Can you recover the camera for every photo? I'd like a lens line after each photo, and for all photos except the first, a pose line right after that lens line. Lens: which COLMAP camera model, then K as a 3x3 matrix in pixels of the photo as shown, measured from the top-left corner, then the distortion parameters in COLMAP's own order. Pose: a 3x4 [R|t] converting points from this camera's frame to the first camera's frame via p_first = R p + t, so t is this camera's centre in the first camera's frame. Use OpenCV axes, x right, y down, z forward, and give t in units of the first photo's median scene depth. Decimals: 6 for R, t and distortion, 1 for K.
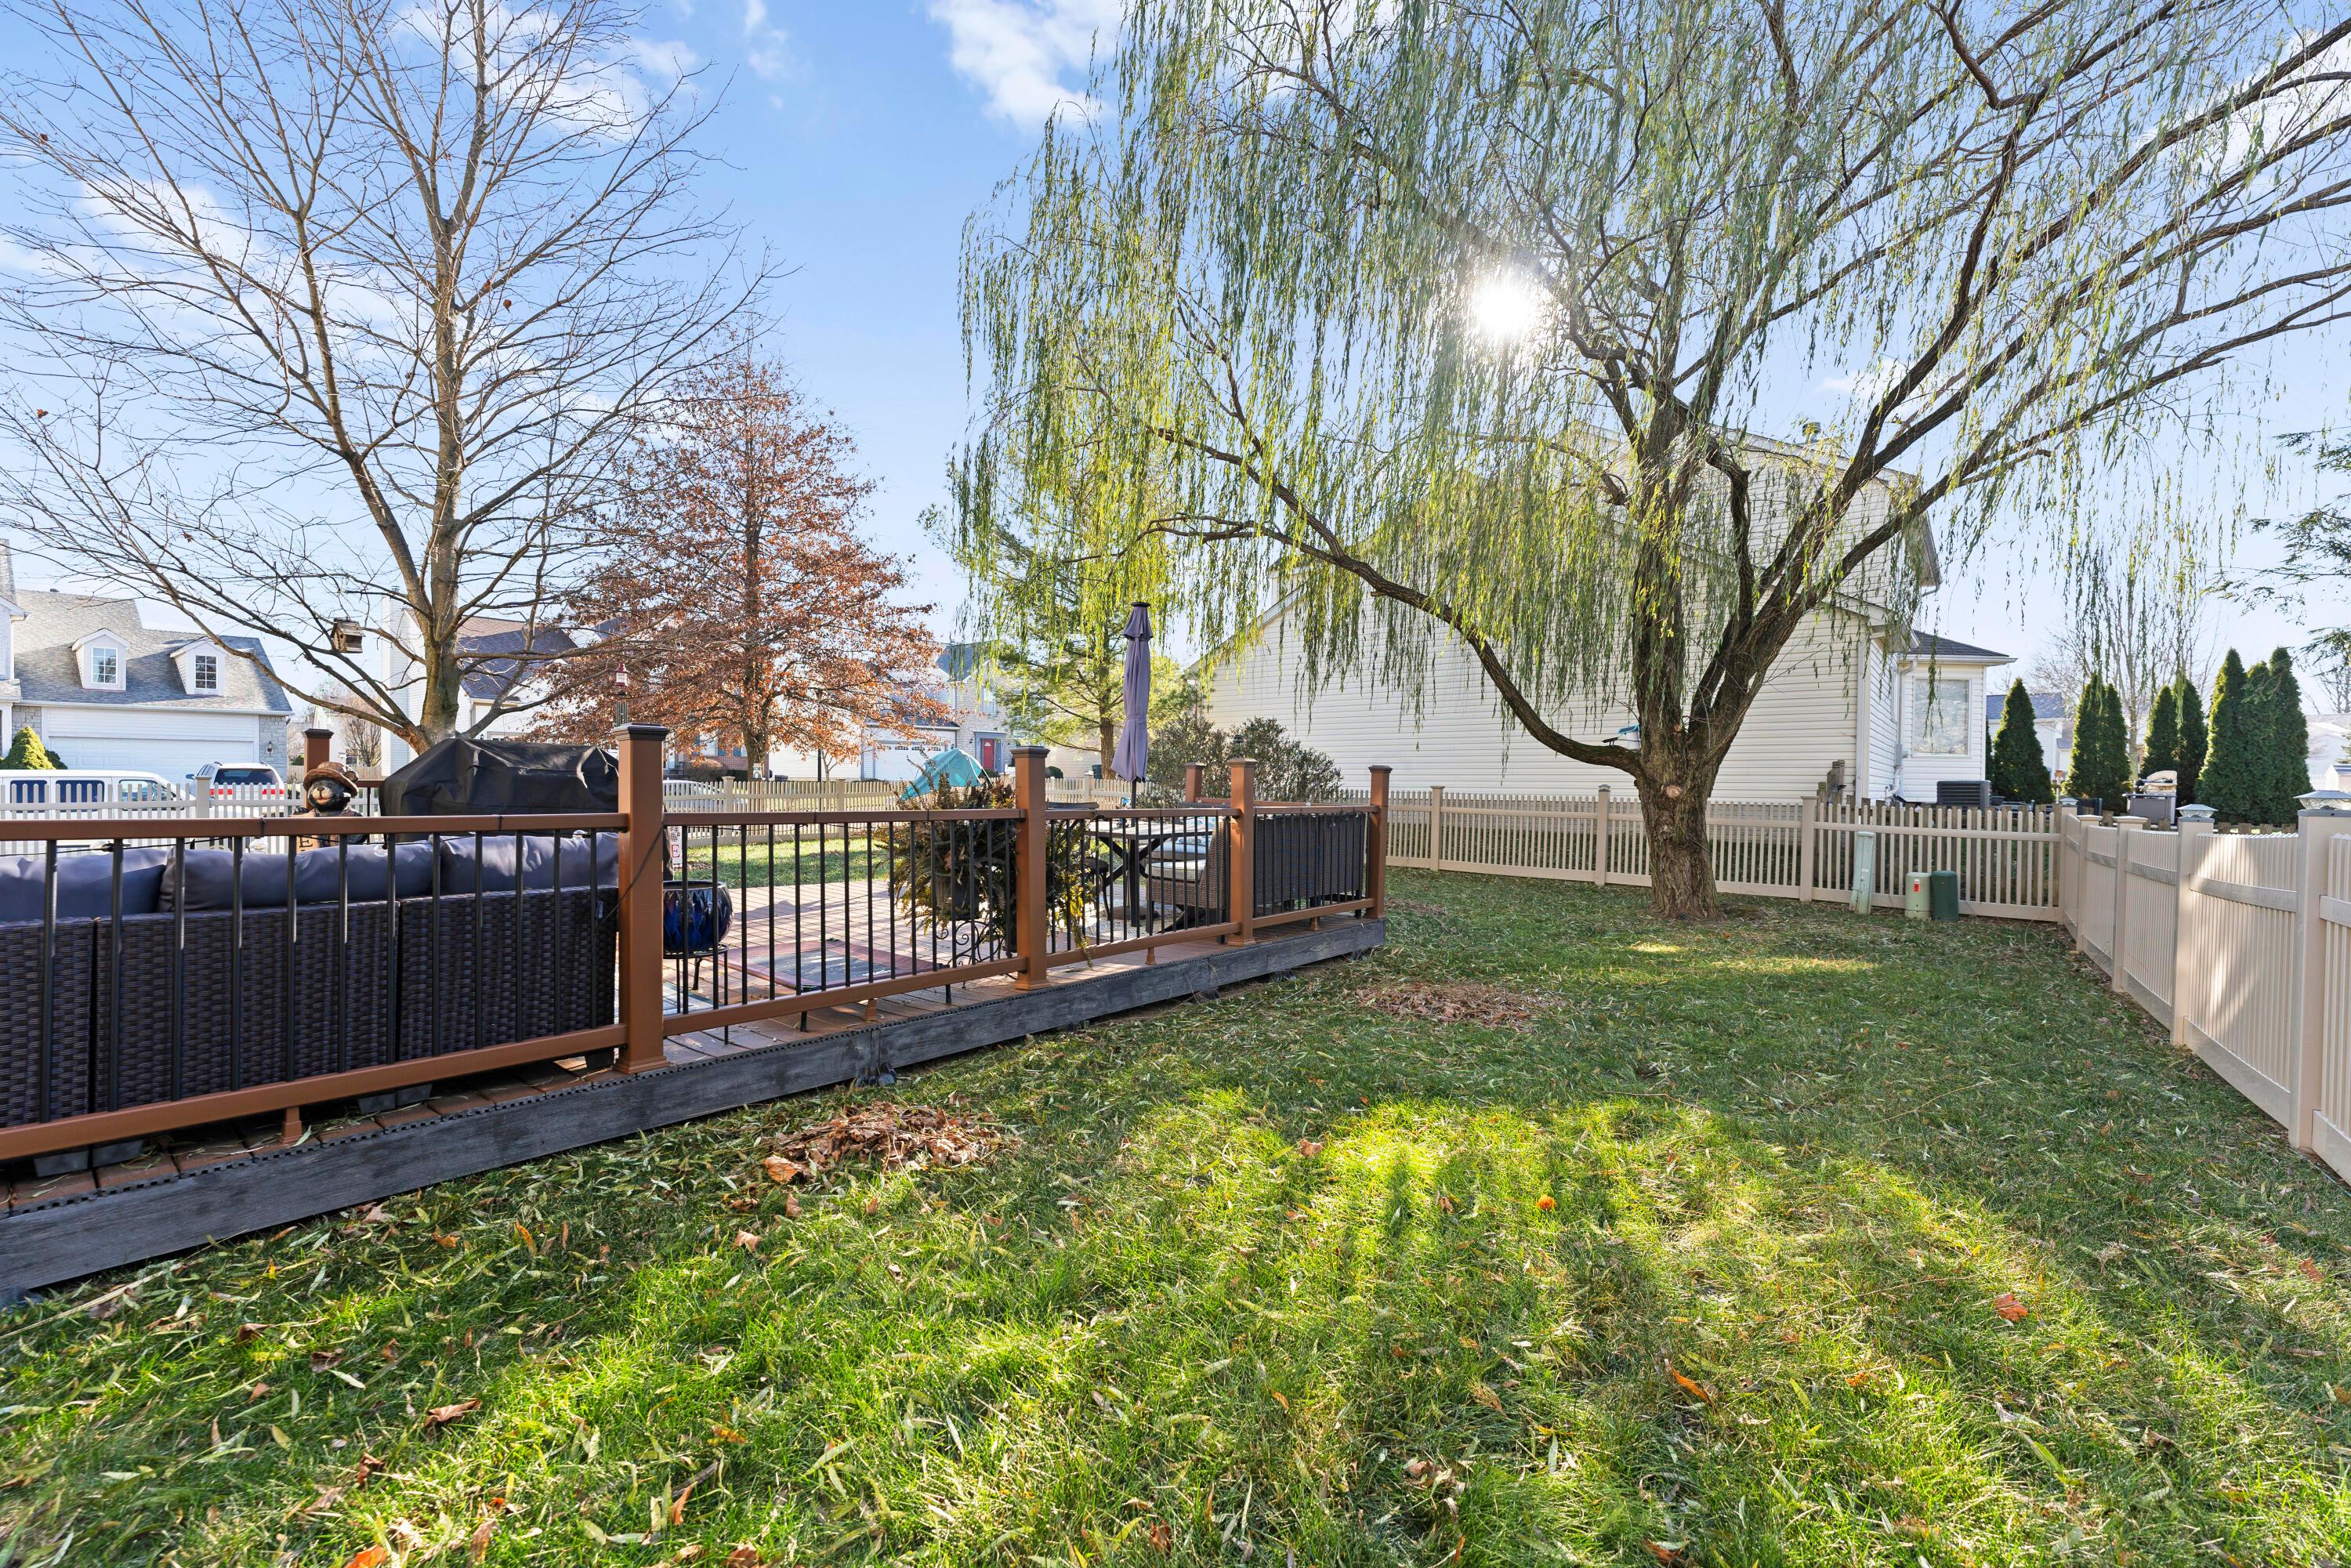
lens RADIAL K [[1008.5, 0, 1175.5], [0, 1008.5, 784.0], [0, 0, 1]] dist [0.002231, 0.000112]
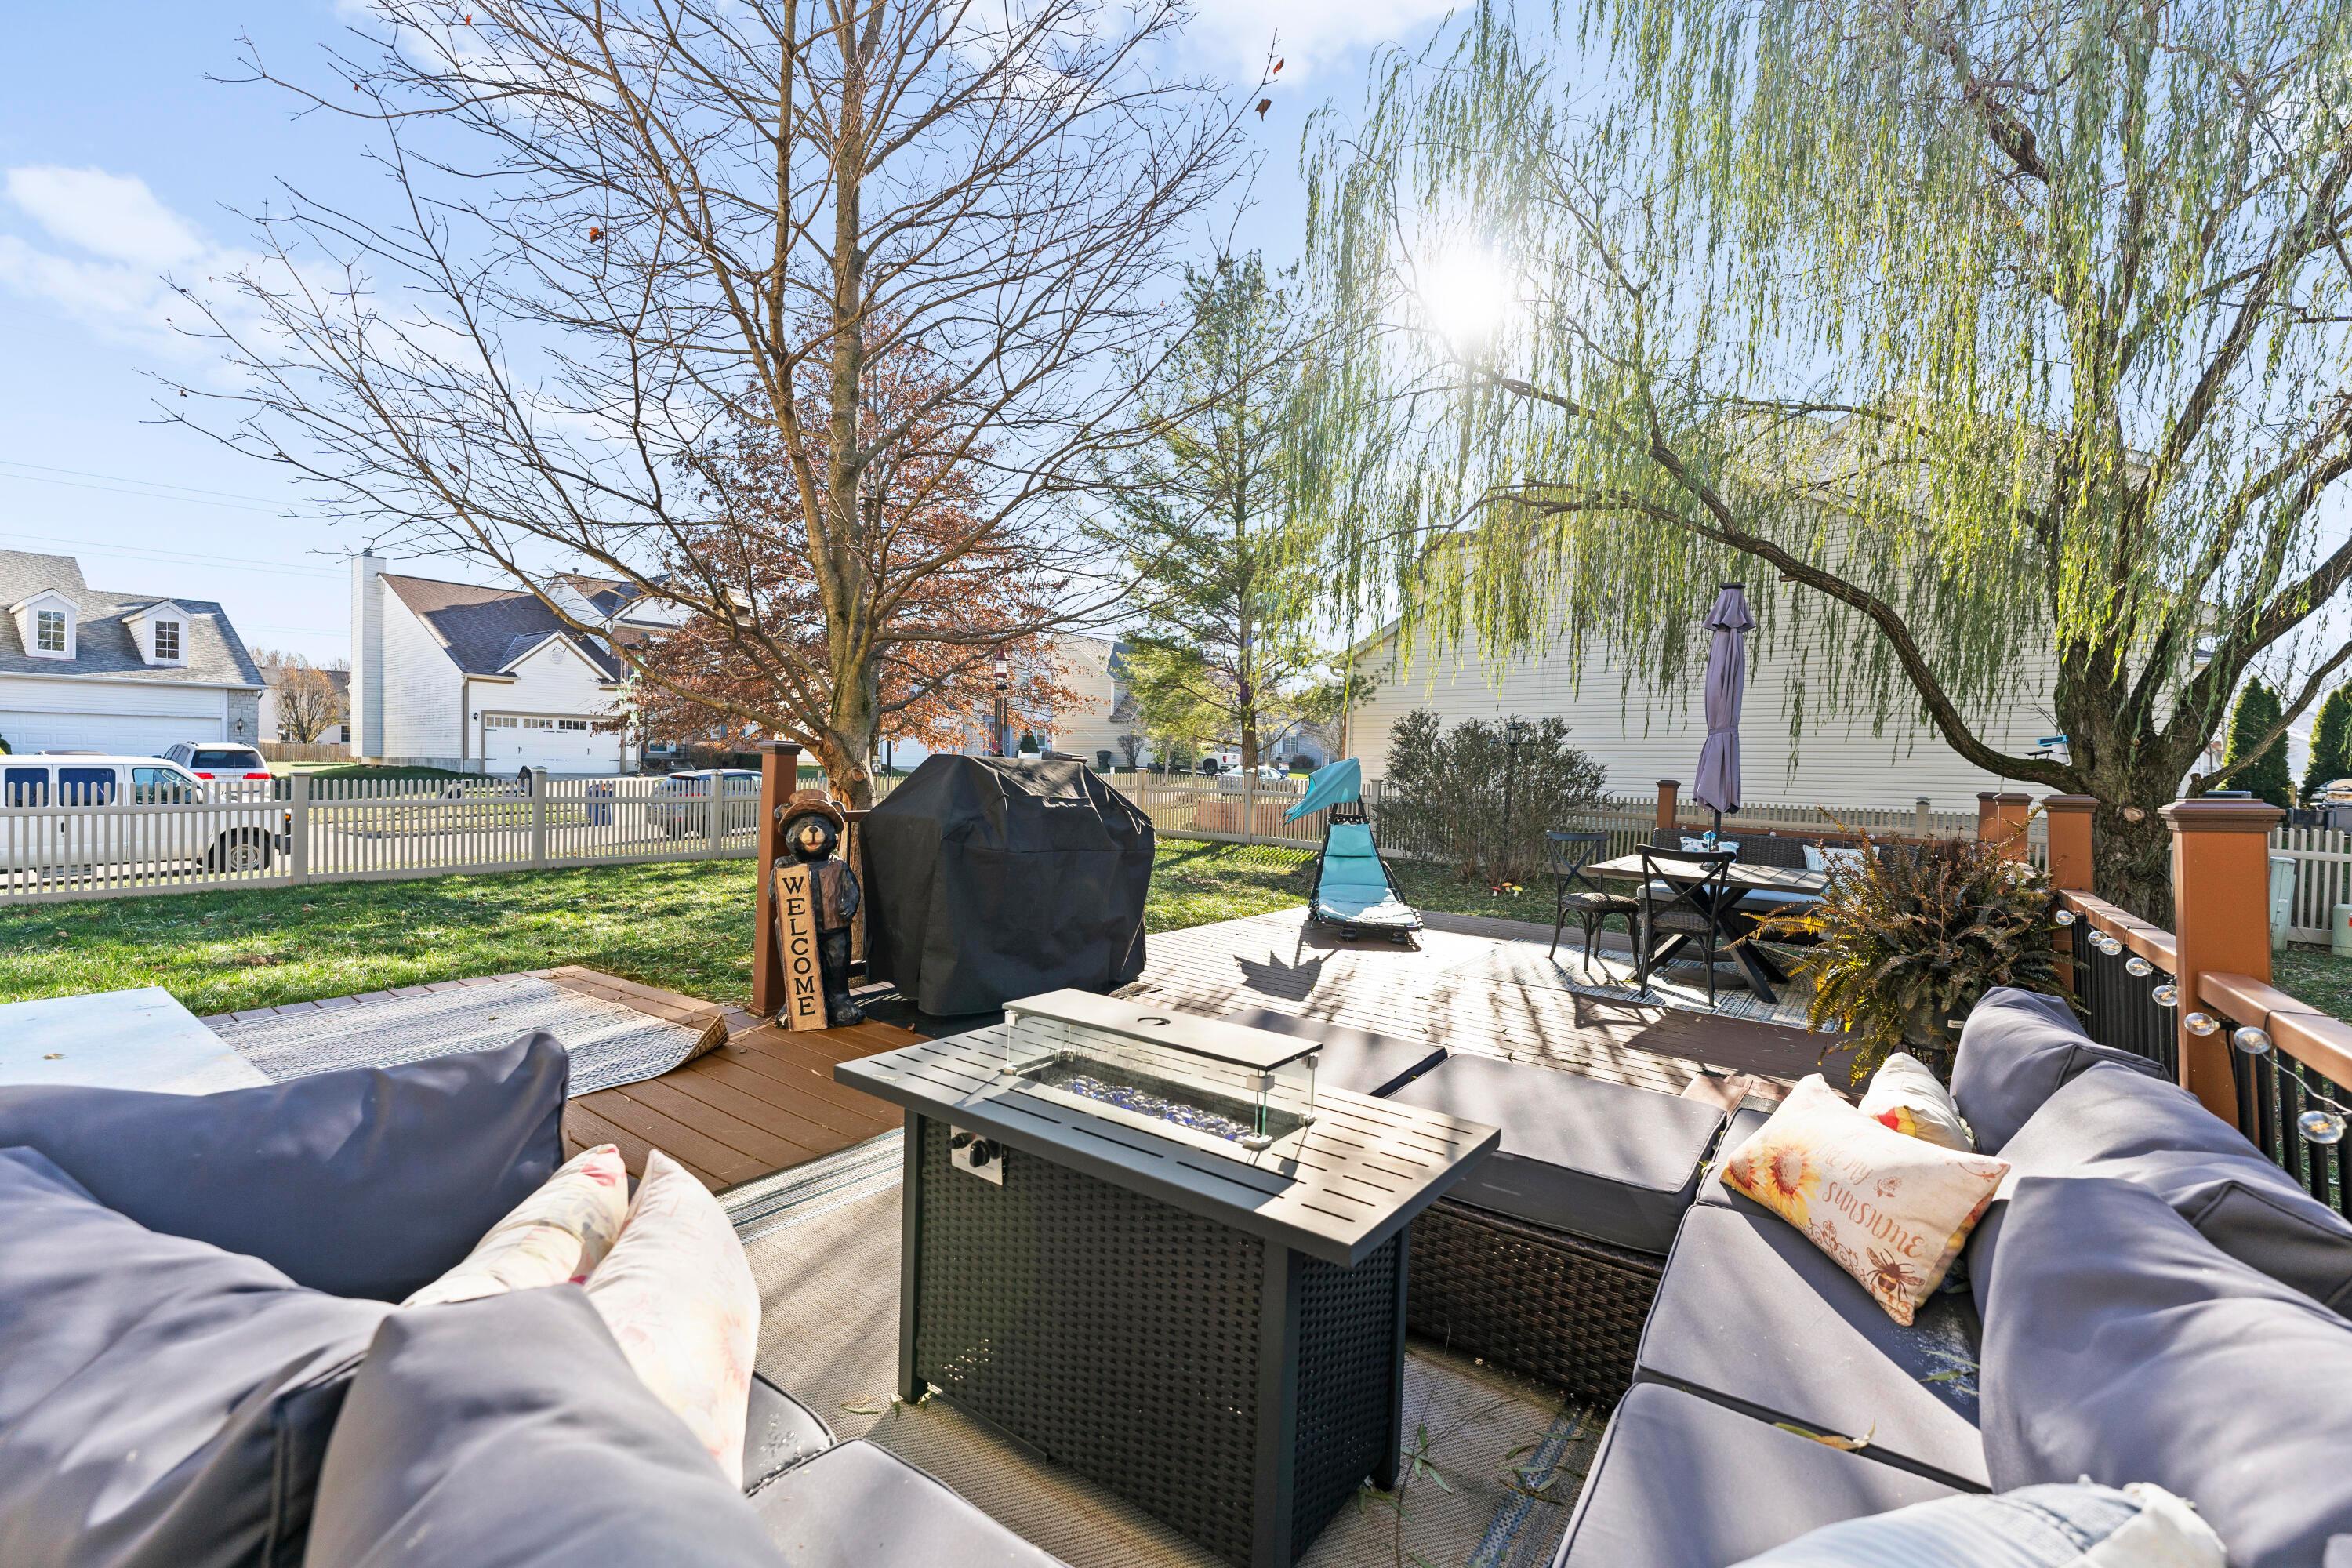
lens RADIAL K [[1025.6, 0, 1182.2], [0, 1025.6, 764.7], [0, 0, 1]] dist [-0.003631, -0.000339]
pose [[0.998435, 0.010657, 0.054902, -0.122420], [-0.010490, 0.999939, -0.003329, -0.007745], [-0.054934, 0.002748, 0.998486, 0.056576]]
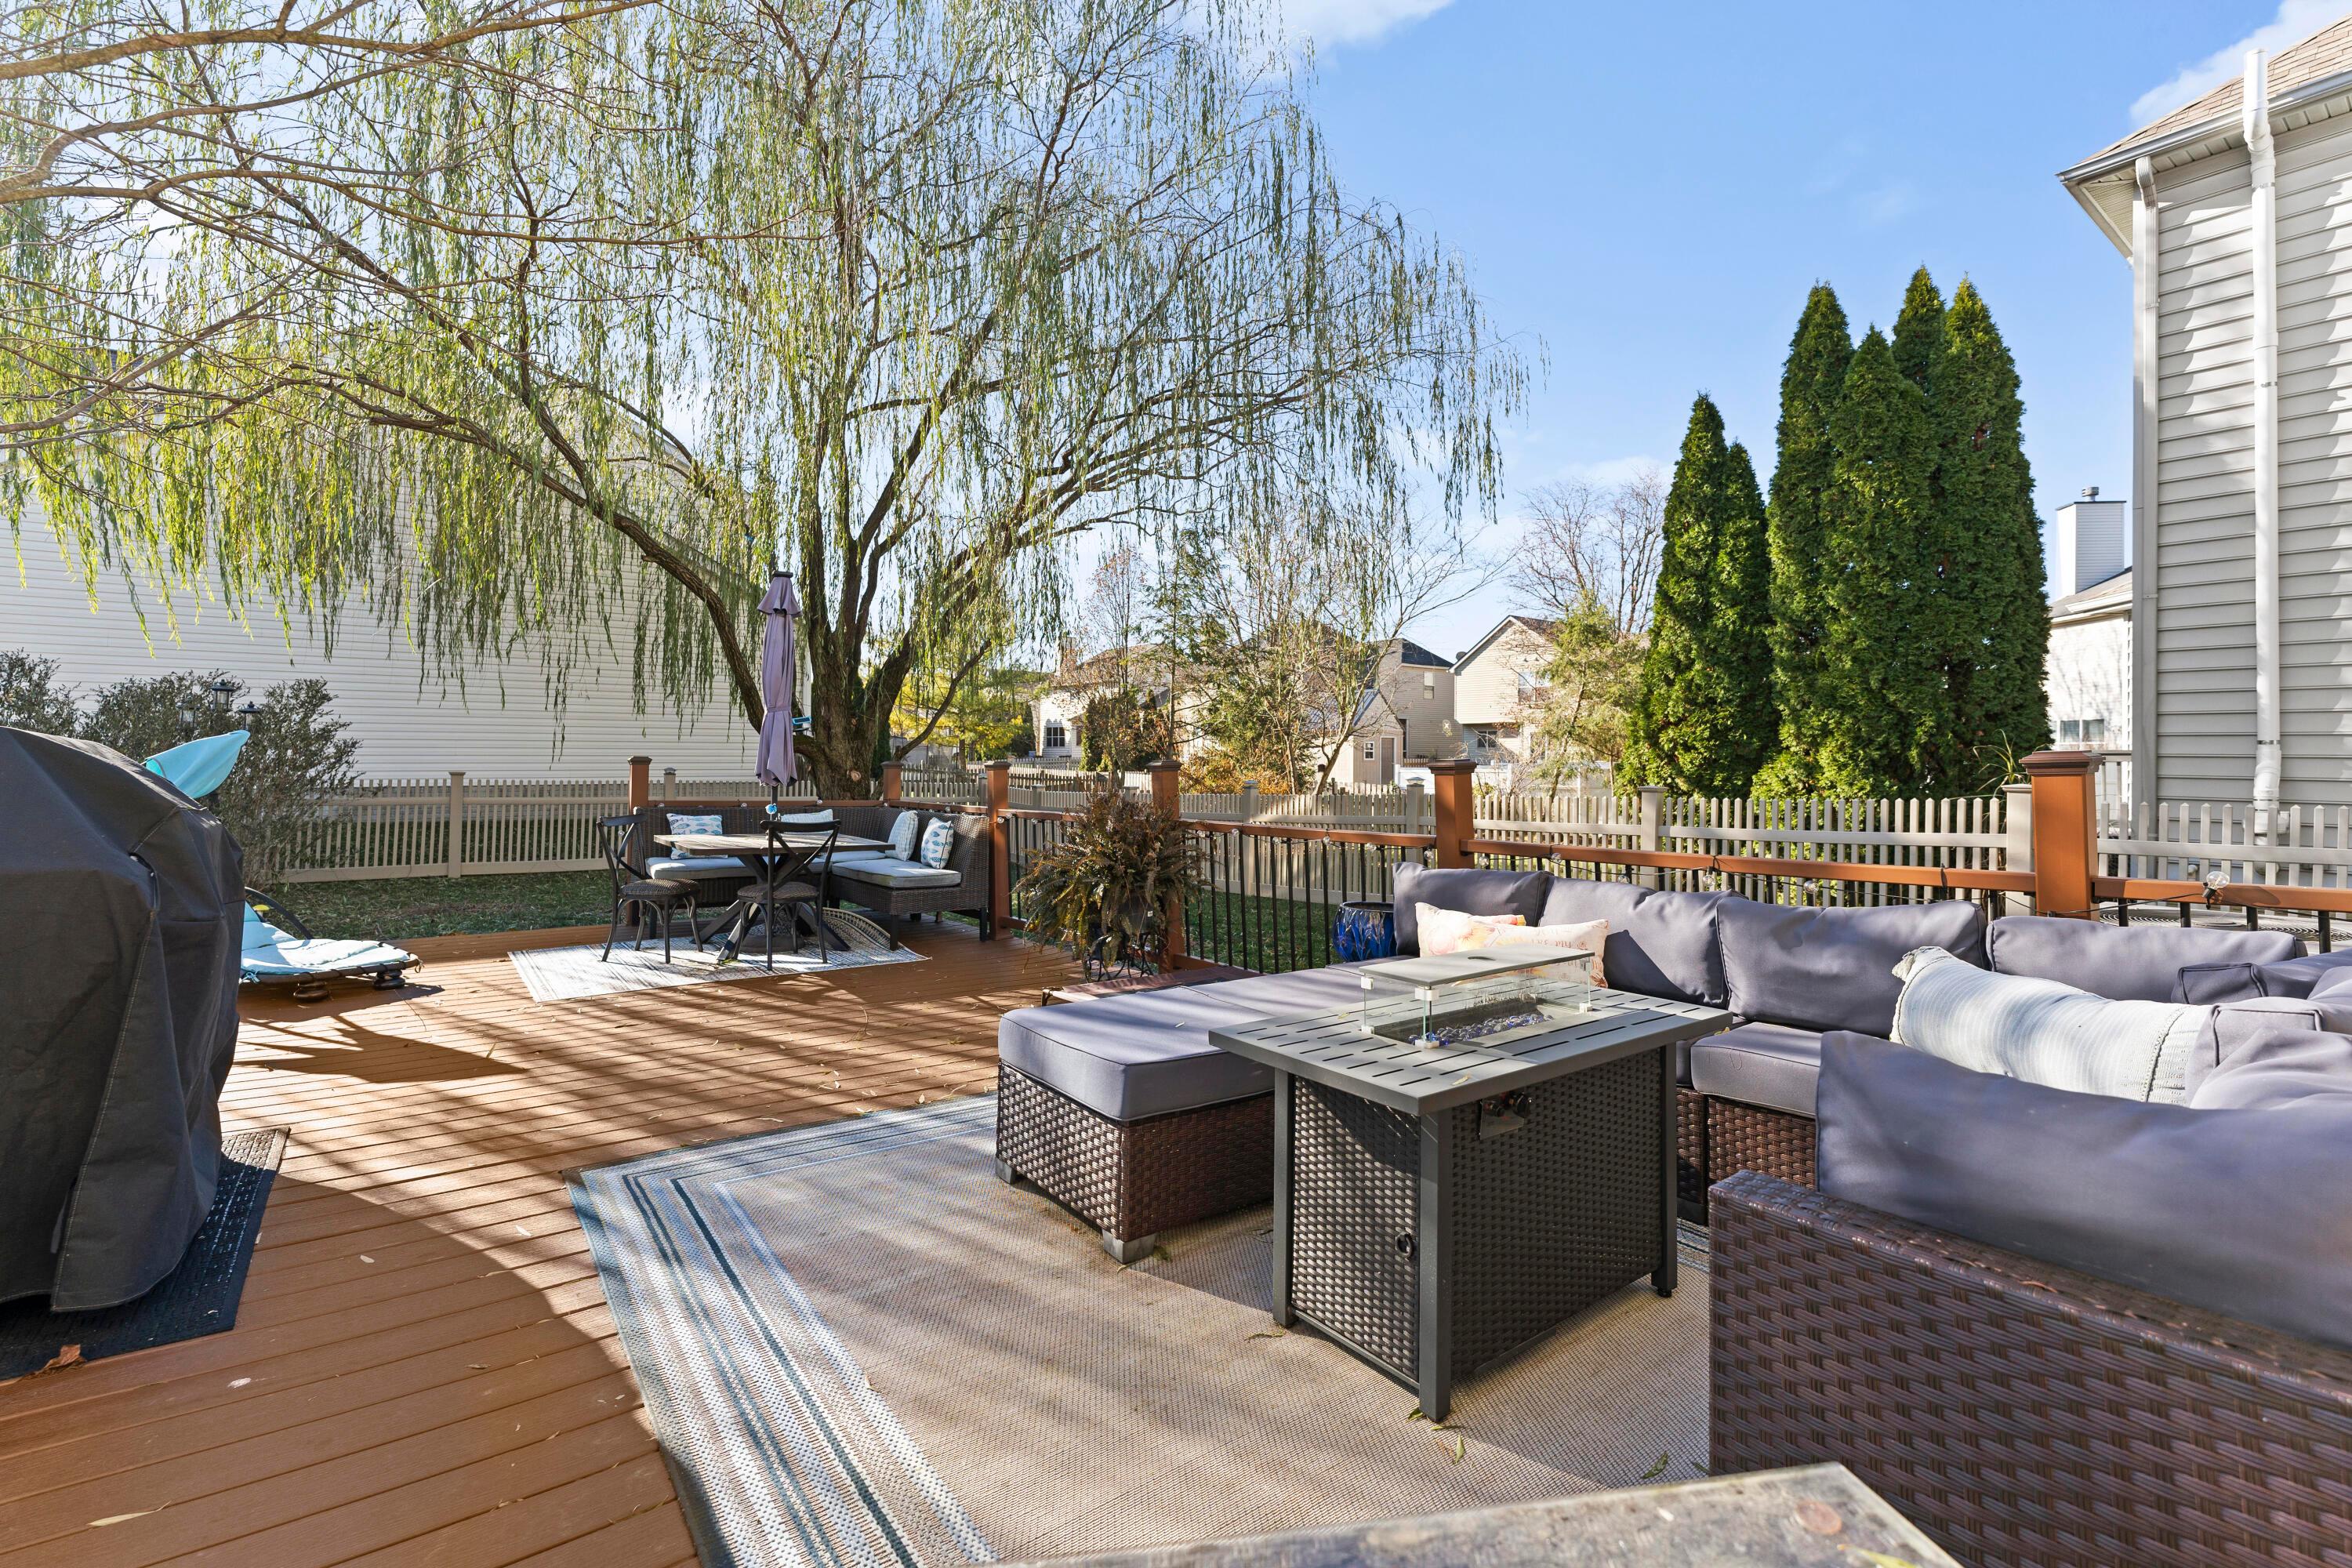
lens RADIAL K [[1025.6, 0, 1182.2], [0, 1025.6, 764.7], [0, 0, 1]] dist [-0.003631, -0.000339]
pose [[0.212063, -0.017907, 0.977092, -0.202639], [0.002288, 0.999838, 0.017827, -0.008450], [-0.977253, -0.001545, 0.212069, 0.126516]]
